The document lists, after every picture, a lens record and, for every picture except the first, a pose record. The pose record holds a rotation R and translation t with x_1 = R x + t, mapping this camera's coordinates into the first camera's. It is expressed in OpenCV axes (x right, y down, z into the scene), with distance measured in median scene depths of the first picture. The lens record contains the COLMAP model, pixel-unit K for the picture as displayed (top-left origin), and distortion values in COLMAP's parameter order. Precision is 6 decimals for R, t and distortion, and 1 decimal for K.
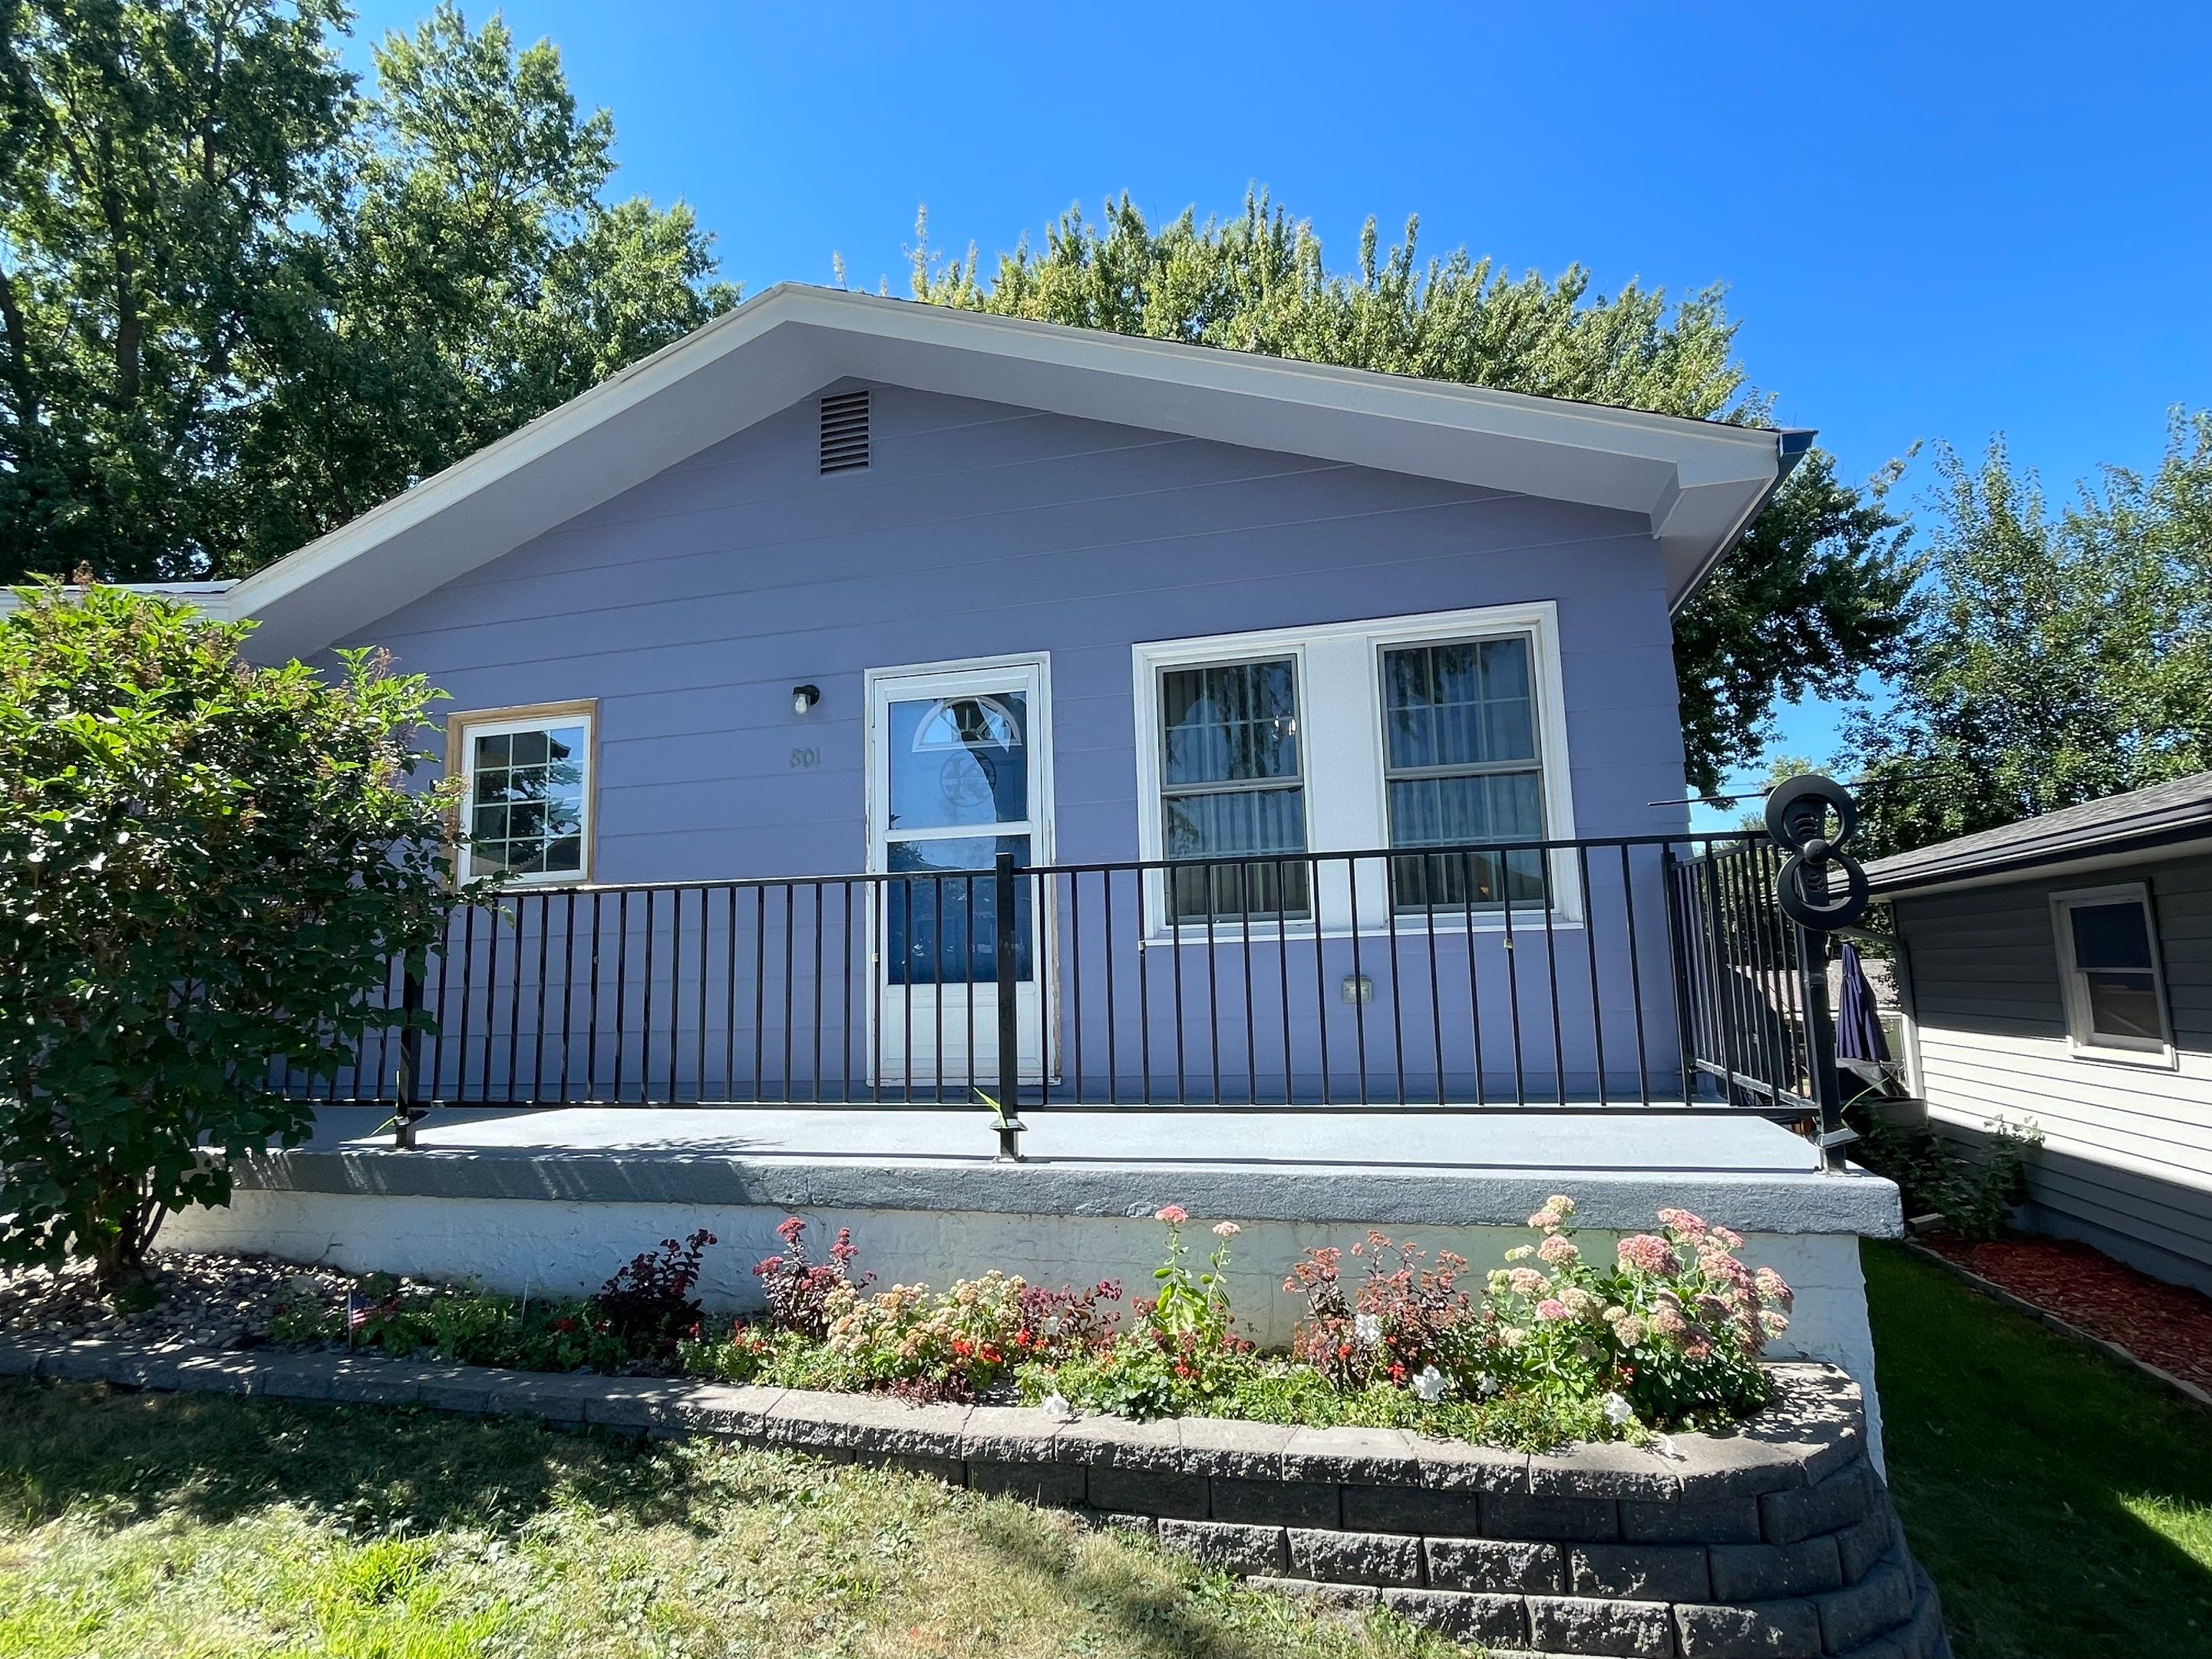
lens RADIAL K [[1144.1, 0, 1106.0], [0, 1144.1, 829.5], [0, 0, 1]] dist [-0.004370, -0.000302]
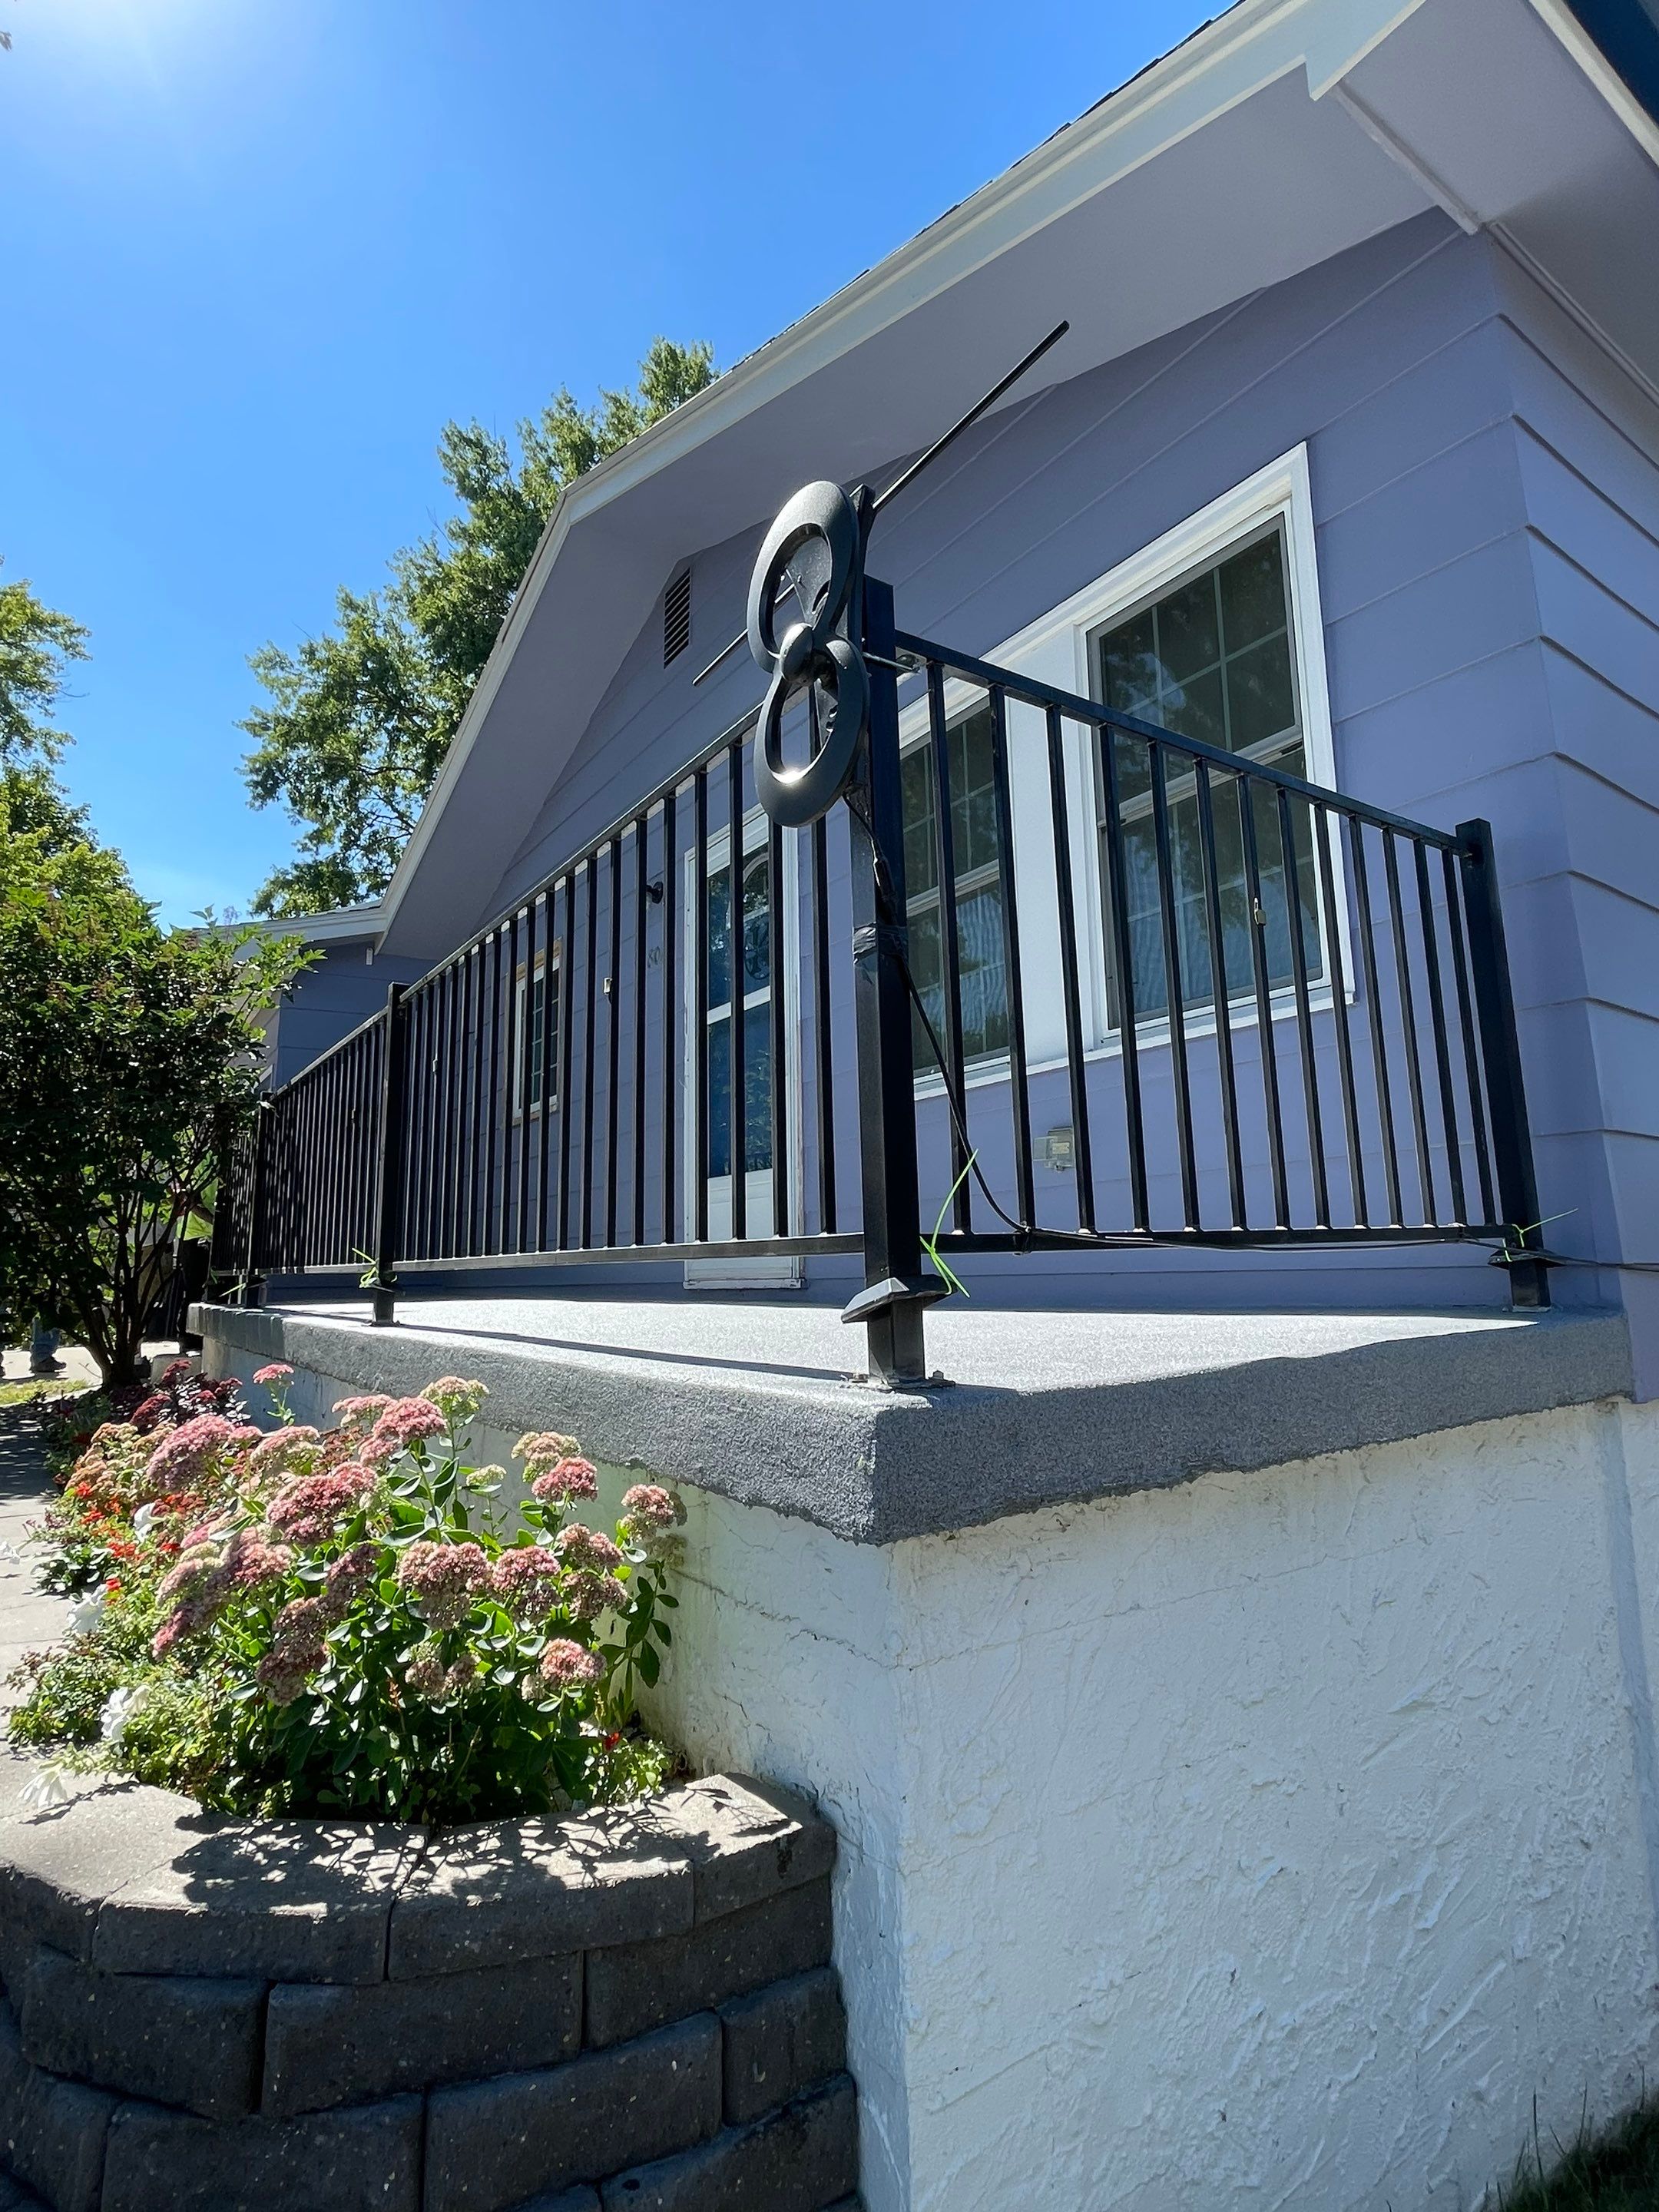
lens RADIAL K [[1144.2, 0, 818.3], [0, 1144.2, 1097.2], [0, 0, 1]] dist [-0.004370, -0.000302]
pose [[0.754286, -0.083904, -0.651163, 0.836799], [0.077007, 0.996261, -0.039169, 0.194021], [0.652015, -0.020599, 0.757927, 0.613782]]
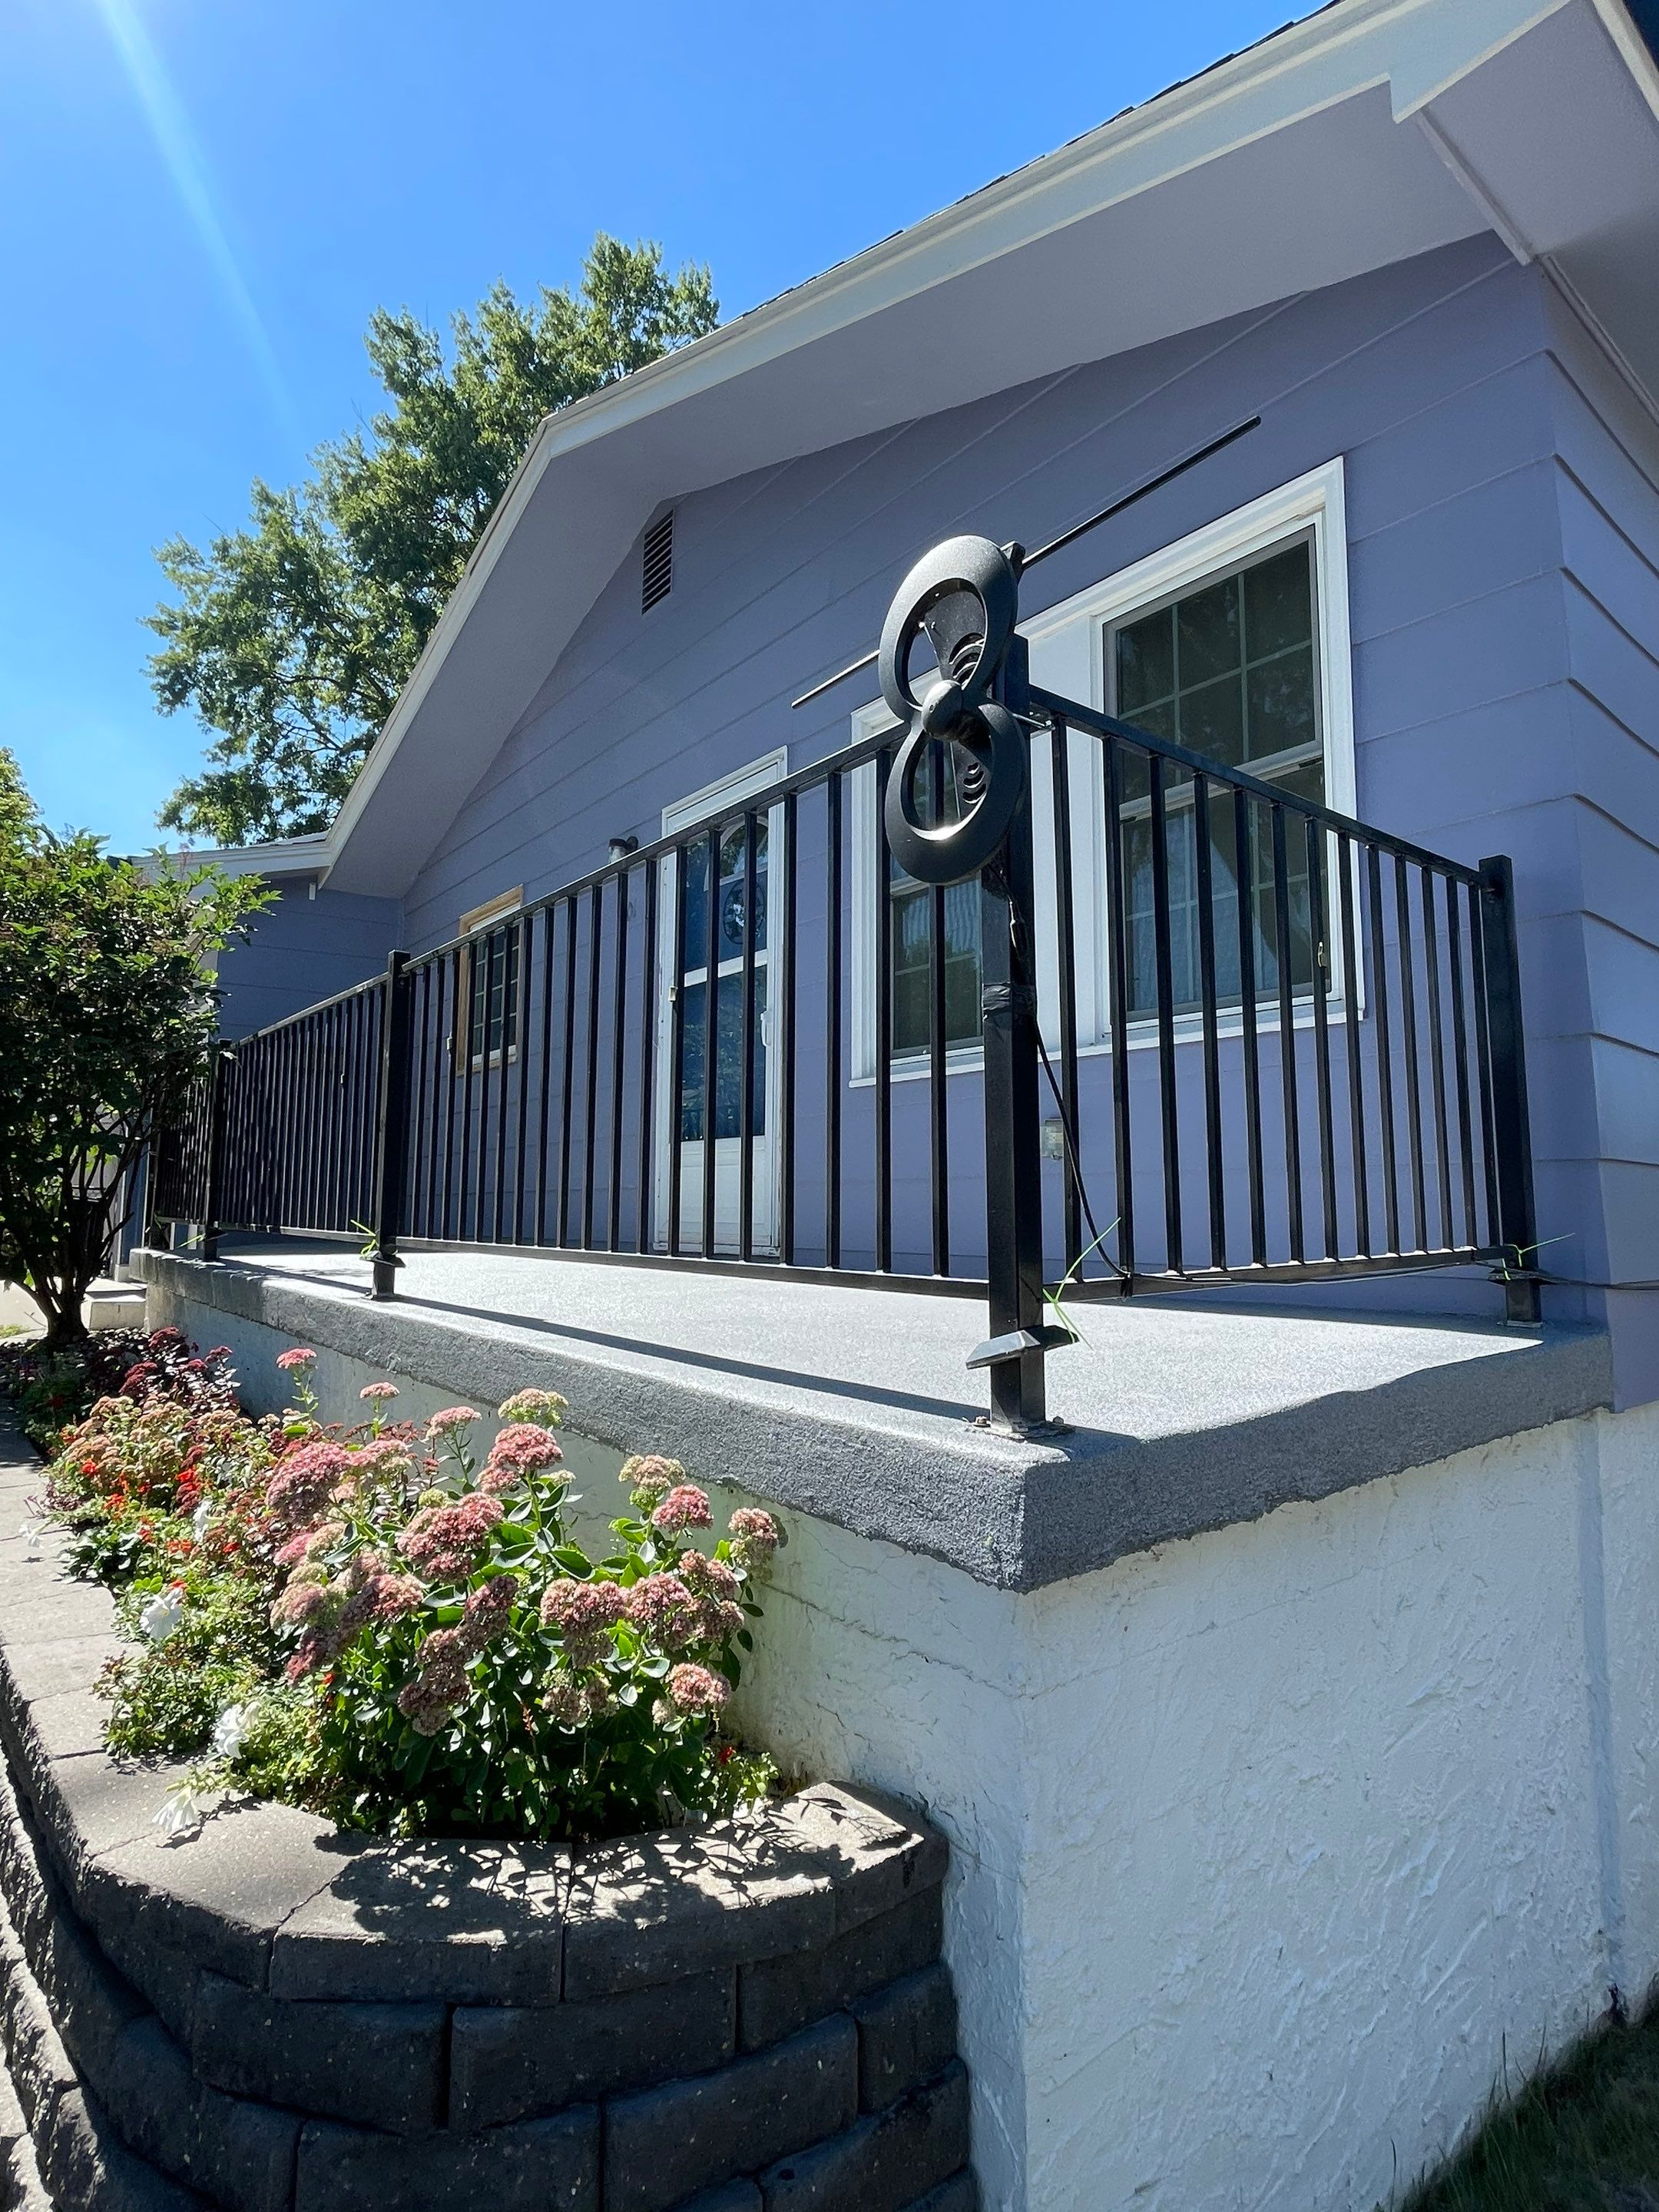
lens RADIAL K [[1143.8, 0, 816.8], [0, 1143.8, 1100.5], [0, 0, 1]] dist [-0.004491, 0.000412]
pose [[0.799506, -0.023066, -0.600215, 0.785341], [0.046233, 0.998661, 0.023207, 0.147472], [0.598876, -0.046304, 0.799502, 0.558735]]
